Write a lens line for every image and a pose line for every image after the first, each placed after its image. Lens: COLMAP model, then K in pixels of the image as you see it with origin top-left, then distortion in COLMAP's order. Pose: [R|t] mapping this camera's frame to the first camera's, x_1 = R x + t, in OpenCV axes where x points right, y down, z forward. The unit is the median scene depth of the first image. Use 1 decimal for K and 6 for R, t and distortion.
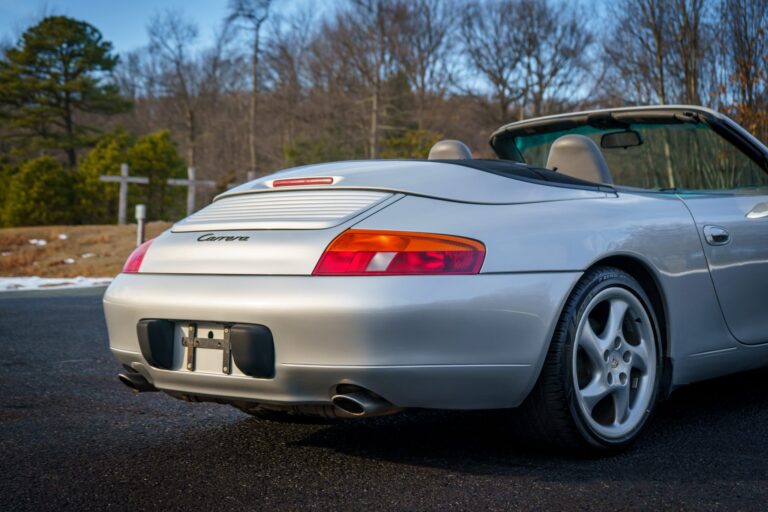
lens RADIAL K [[1319.0, 0, 384.9], [0, 1319.0, 249.0], [0, 0, 1]] dist [-0.008404, 0.000000]
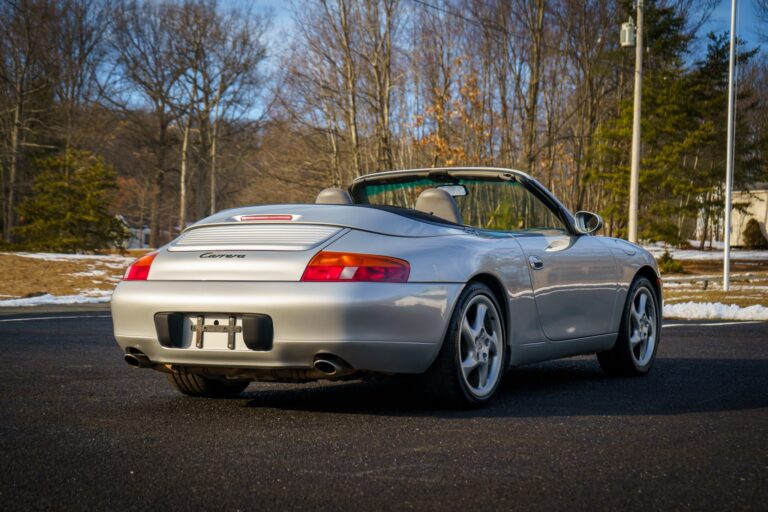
lens RADIAL K [[1518.7, 0, 386.4], [0, 1518.7, 231.8], [0, 0, 1]] dist [0.002983, 0.000000]
pose [[0.970787, 0.026162, 0.238513, -0.342967], [-0.017062, 0.999048, -0.040141, 0.028728], [-0.239336, 0.034899, 0.970309, -0.644942]]
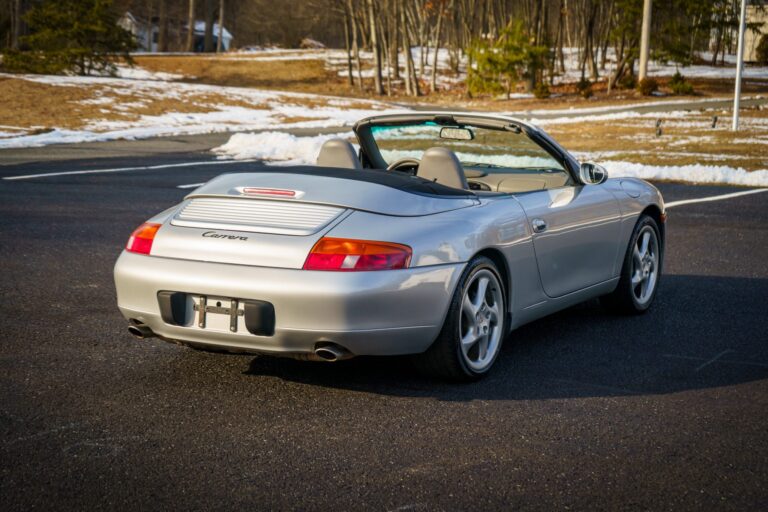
lens RADIAL K [[1518.7, 0, 396.3], [0, 1518.7, 225.1], [0, 0, 1]] dist [0.002983, 0.000000]
pose [[0.970479, 0.009297, 0.241006, -0.338849], [-0.031122, 0.995730, 0.086910, -0.169177], [-0.239169, -0.091845, 0.966624, -0.639968]]
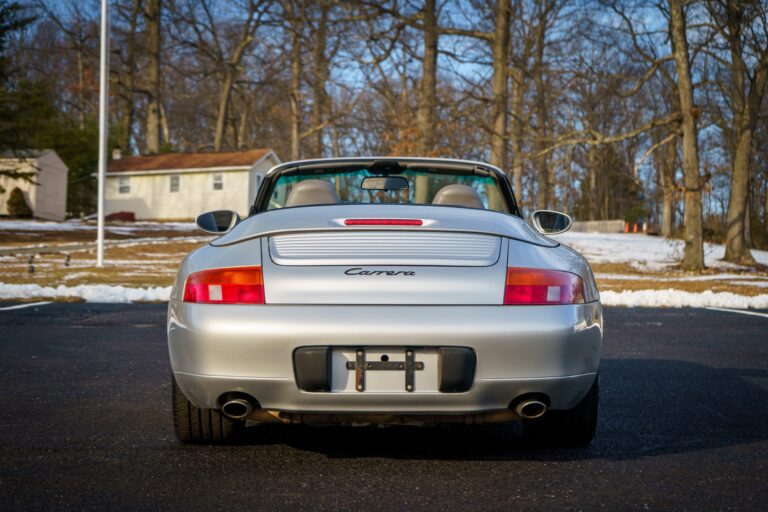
lens RADIAL K [[1518.7, 0, 382.2], [0, 1518.7, 253.5], [0, 0, 1]] dist [0.002983, 0.000000]
pose [[0.733093, 0.015487, 0.679952, -0.999213], [-0.010903, 0.999880, -0.011018, -0.010058], [-0.680041, 0.000664, 0.733174, 0.046043]]
